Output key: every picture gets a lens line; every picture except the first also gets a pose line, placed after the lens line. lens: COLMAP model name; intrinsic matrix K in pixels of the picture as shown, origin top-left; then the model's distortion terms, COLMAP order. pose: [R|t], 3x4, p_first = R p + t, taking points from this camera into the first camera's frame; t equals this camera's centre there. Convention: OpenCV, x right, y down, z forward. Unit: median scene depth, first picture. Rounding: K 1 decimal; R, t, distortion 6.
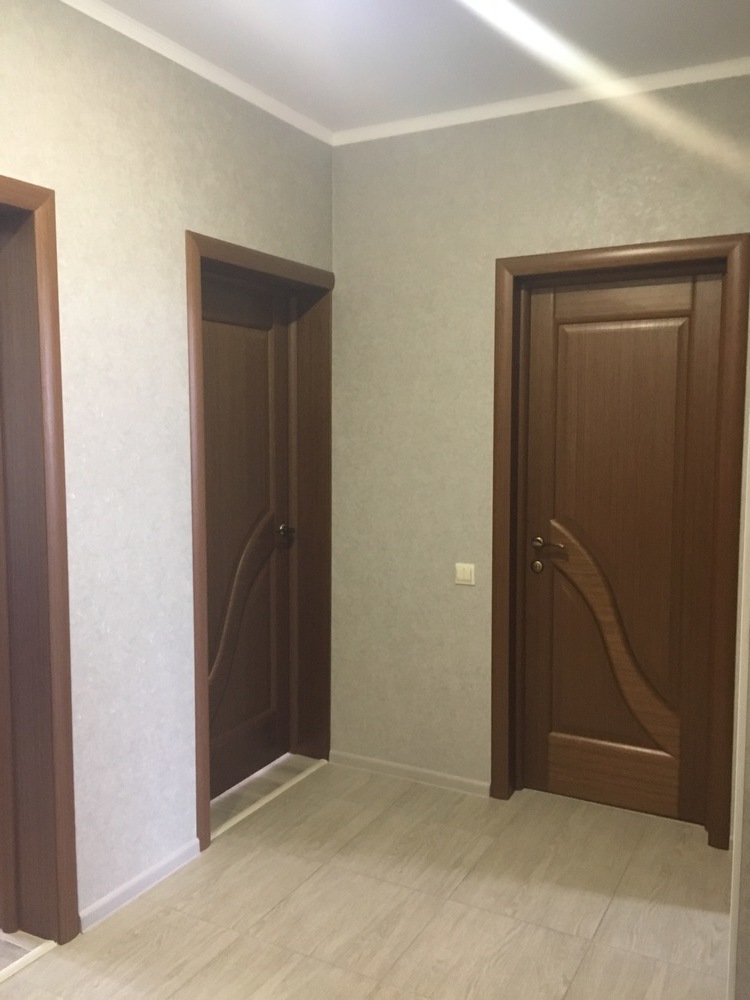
lens RADIAL K [[858.9, 0, 375.0], [0, 858.9, 500.0], [0, 0, 1]] dist [0.084790, -0.121336]
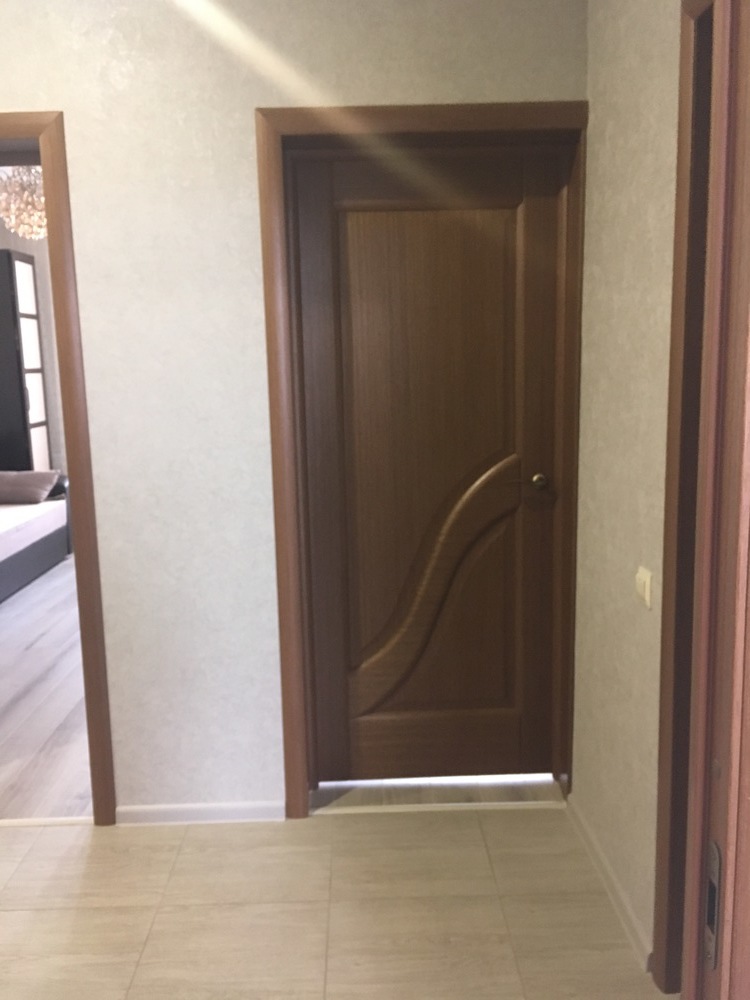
lens RADIAL K [[858.9, 0, 375.0], [0, 858.9, 500.0], [0, 0, 1]] dist [0.084790, -0.121336]
pose [[0.486399, 0.121900, -0.865191, 0.607793], [-0.056206, 0.992534, 0.108243, -0.028170], [0.871927, -0.004020, 0.489620, 0.663355]]
